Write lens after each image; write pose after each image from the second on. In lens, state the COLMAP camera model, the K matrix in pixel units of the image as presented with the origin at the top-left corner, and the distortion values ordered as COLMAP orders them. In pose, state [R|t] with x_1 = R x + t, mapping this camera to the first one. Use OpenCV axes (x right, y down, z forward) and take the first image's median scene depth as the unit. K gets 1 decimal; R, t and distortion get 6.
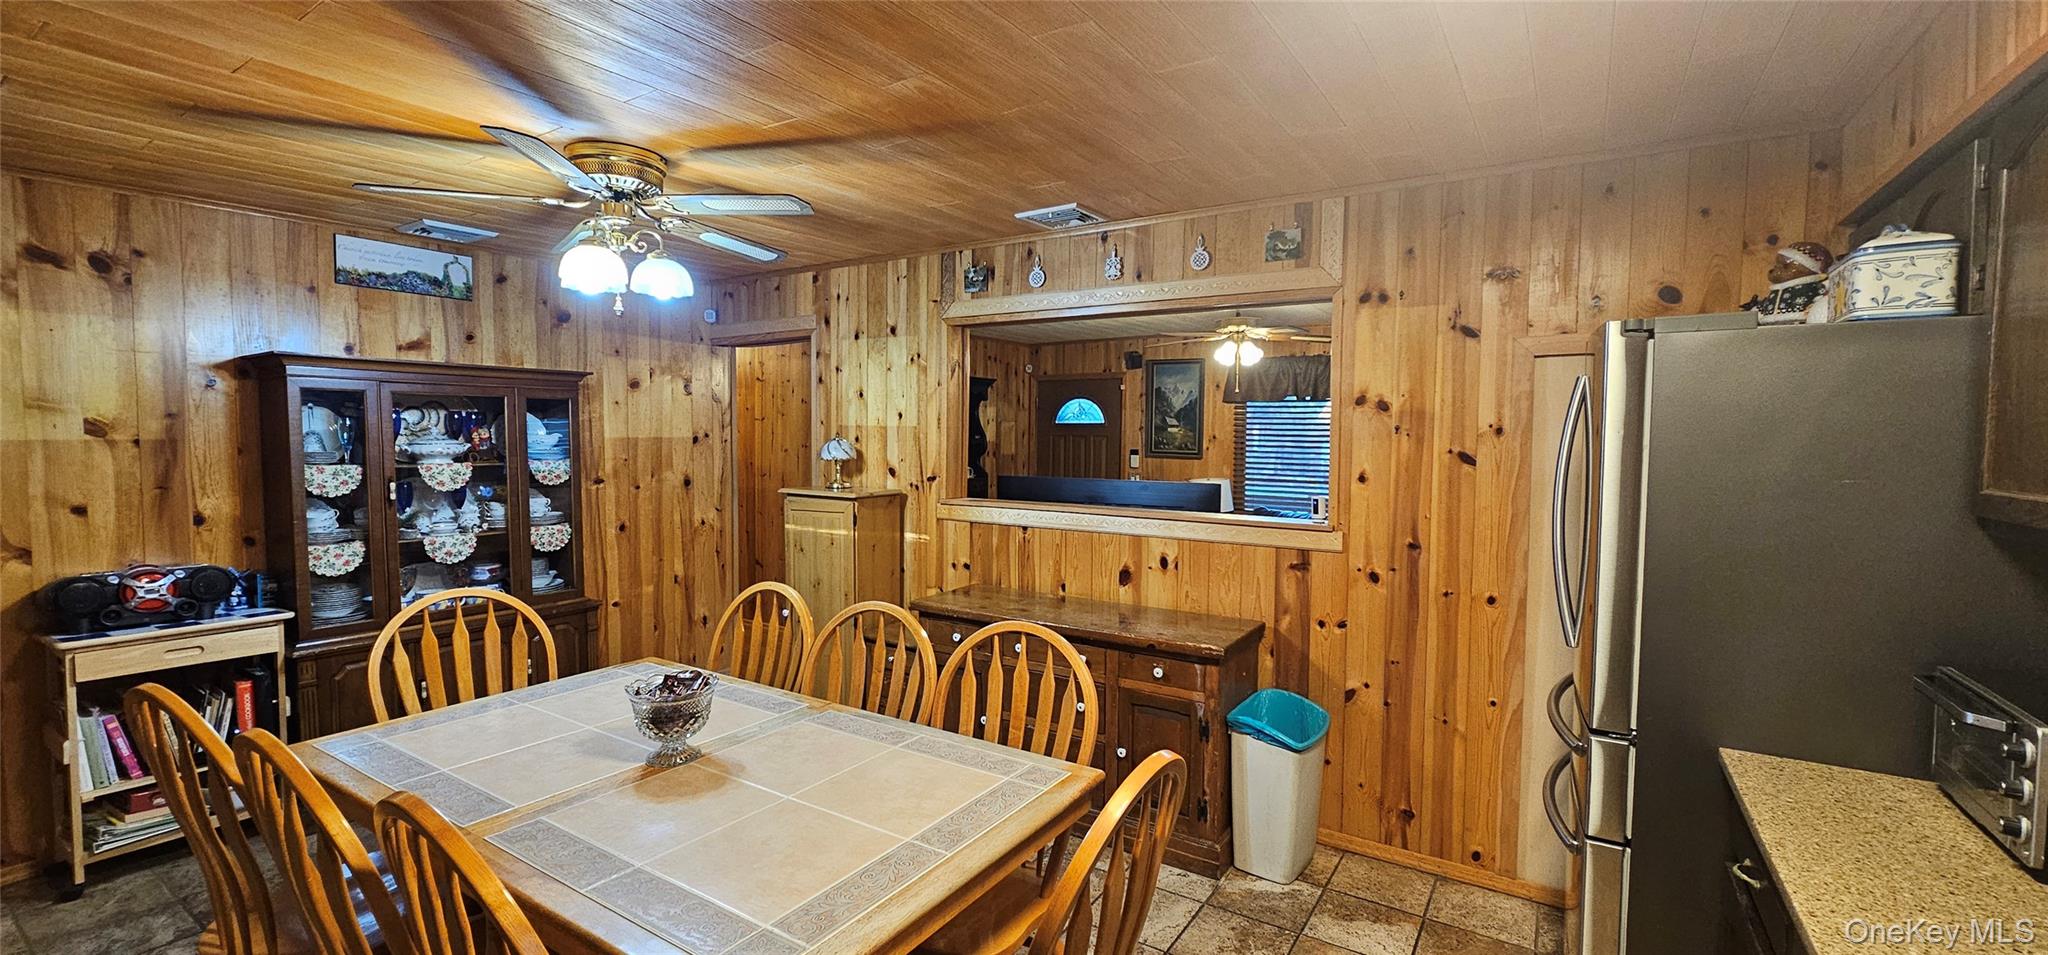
lens RADIAL K [[830.8, 0, 1035.0], [0, 830.8, 476.6], [0, 0, 1]] dist [-0.000421, 0.000047]
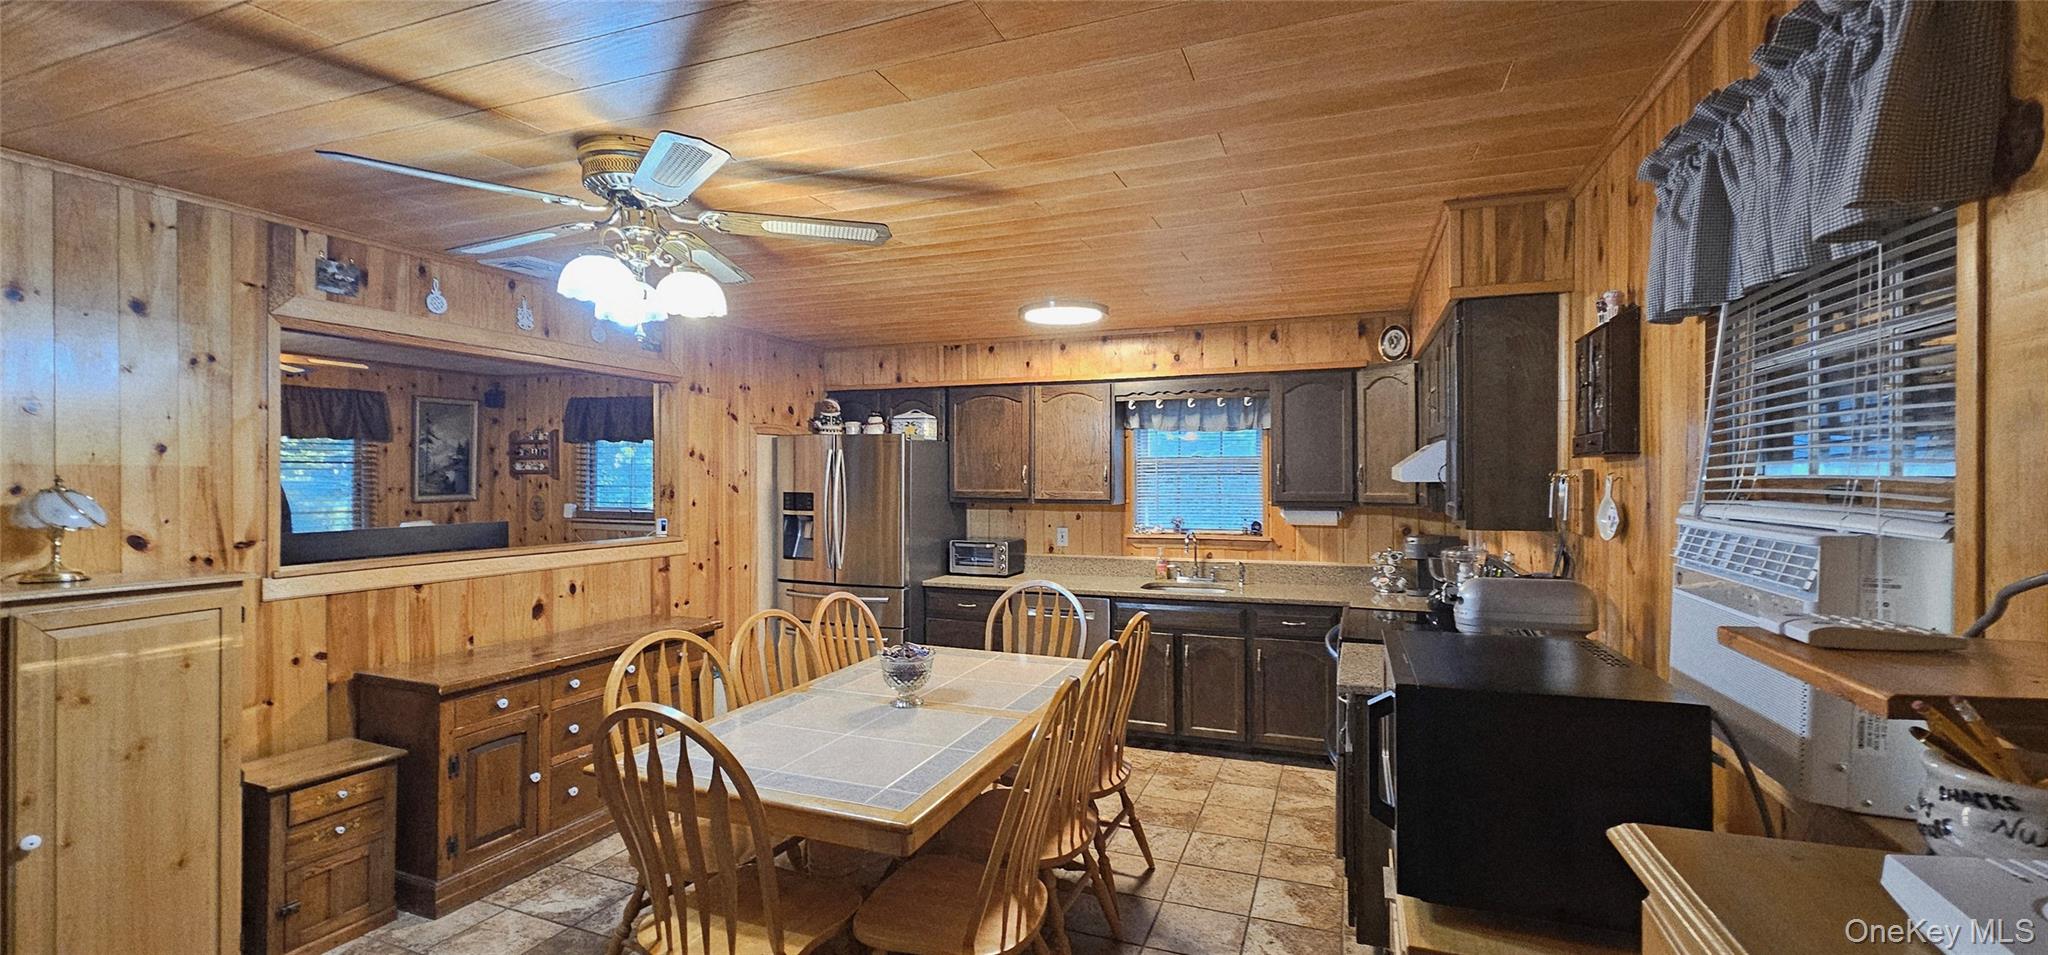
lens RADIAL K [[830.8, 0, 1030.8], [0, 830.8, 478.8], [0, 0, 1]] dist [-0.000421, 0.000047]
pose [[-0.201128, -0.012643, 0.979483, -0.969157], [0.044585, 0.998762, 0.022047, -0.039282], [-0.978550, 0.048105, -0.200315, 0.541088]]
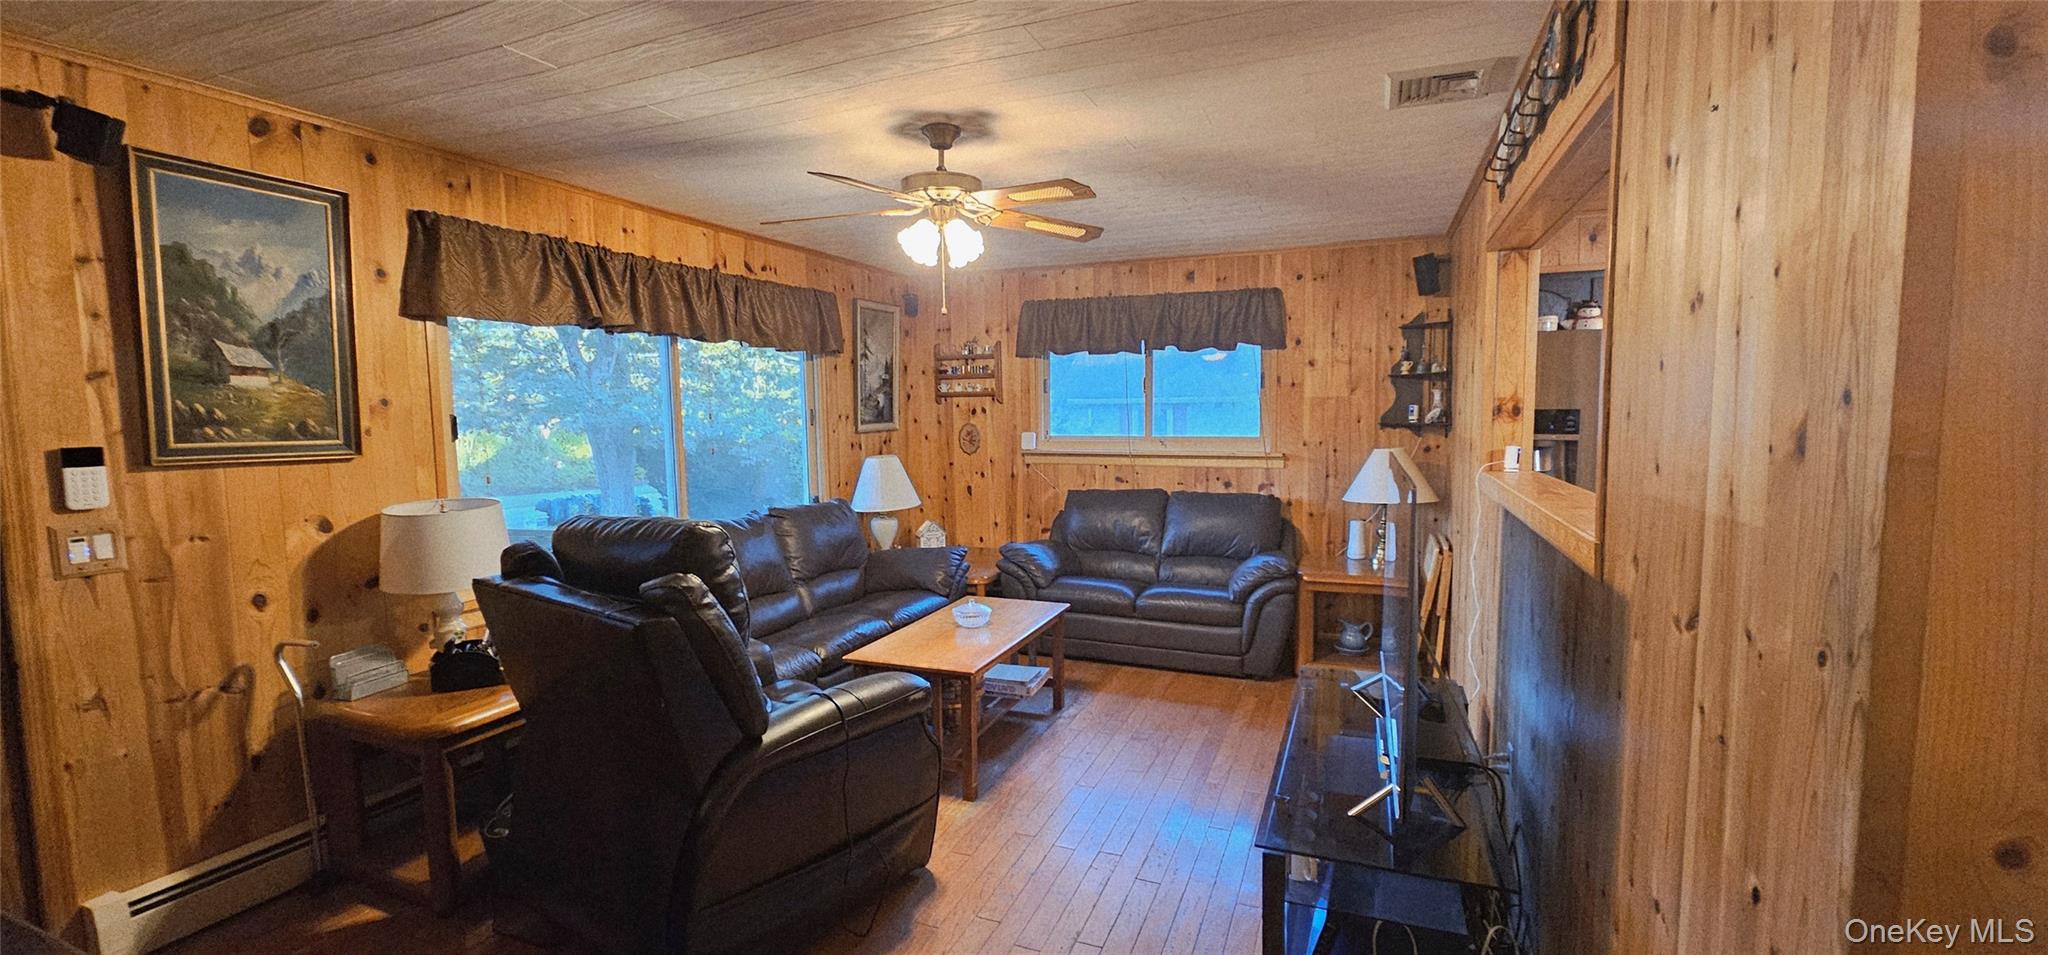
lens RADIAL K [[830.8, 0, 1028.7], [0, 830.8, 474.8], [0, 0, 1]] dist [-0.000421, 0.000047]
pose [[-0.178150, -0.089529, 0.979922, -0.439660], [0.059362, 0.993061, 0.101522, -0.064857], [-0.982211, 0.076256, -0.171600, 1.433199]]
